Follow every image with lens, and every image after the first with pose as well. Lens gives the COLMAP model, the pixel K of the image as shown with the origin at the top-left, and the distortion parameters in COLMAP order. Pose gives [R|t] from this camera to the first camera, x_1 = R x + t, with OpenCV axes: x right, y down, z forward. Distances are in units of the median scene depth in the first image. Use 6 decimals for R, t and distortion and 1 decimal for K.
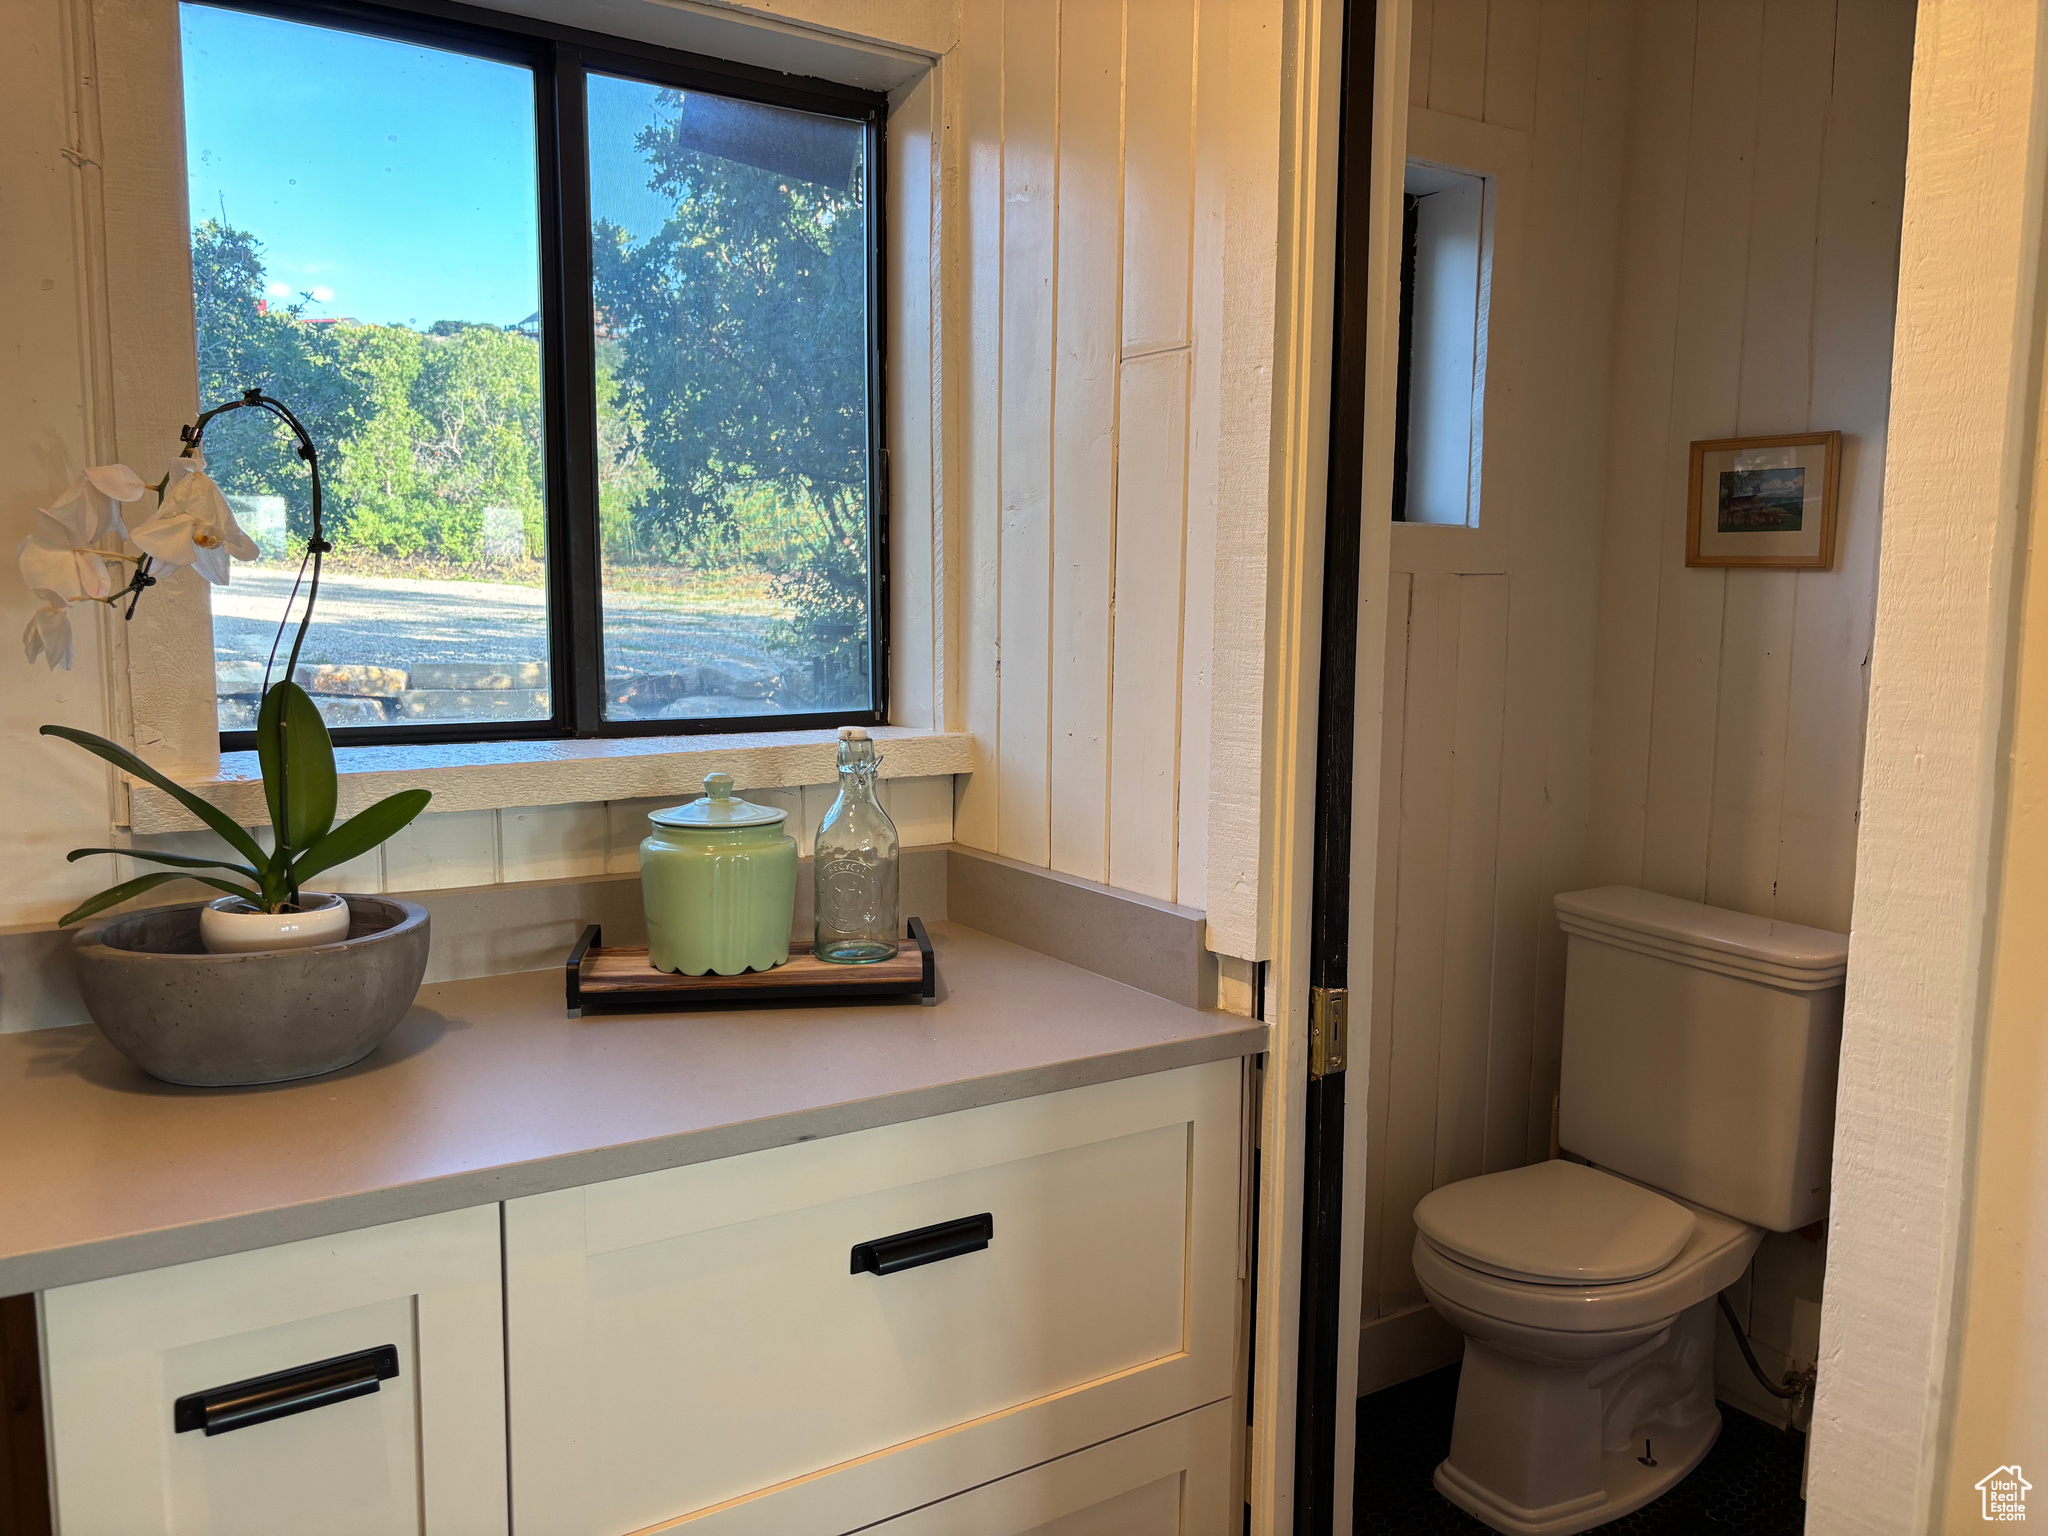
lens RADIAL K [[1551.9, 0, 1024.1], [0, 1551.9, 758.4], [0, 0, 1]] dist [0.079030, -0.079503]
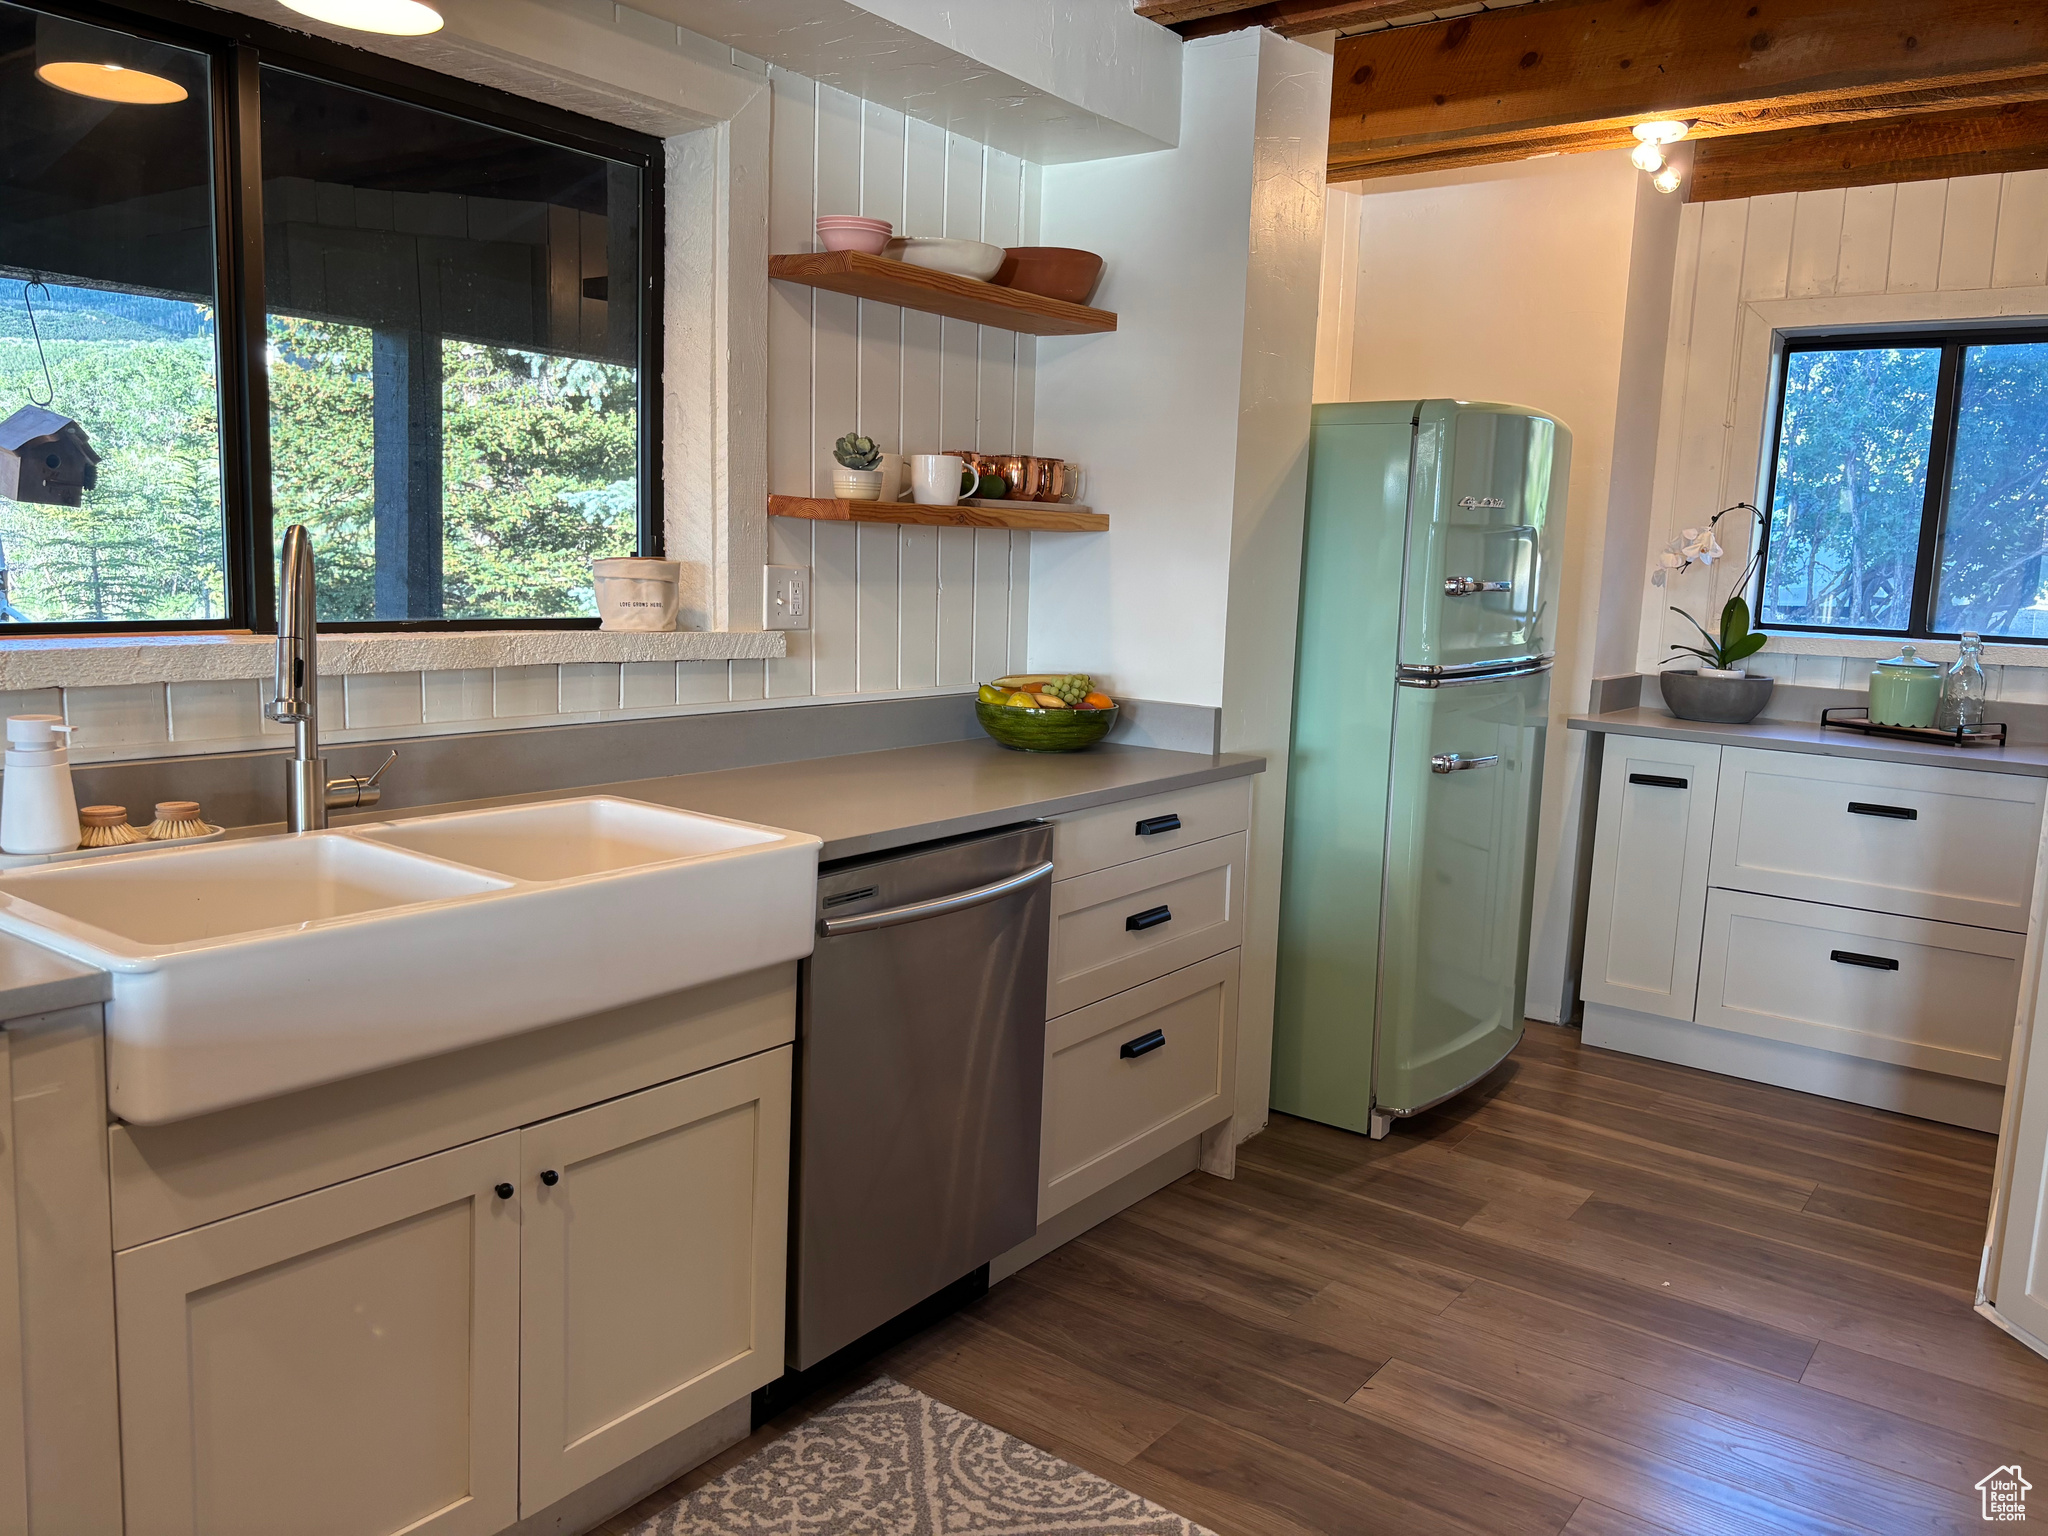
lens RADIAL K [[1552.8, 0, 1022.1], [0, 1552.8, 758.4], [0, 0, 1]] dist [0.046394, -0.049104]
pose [[0.337400, 0.125454, -0.932964, 1.901518], [-0.137059, 0.987066, 0.083163, 0.194851], [0.931330, 0.099812, 0.350231, -1.303098]]
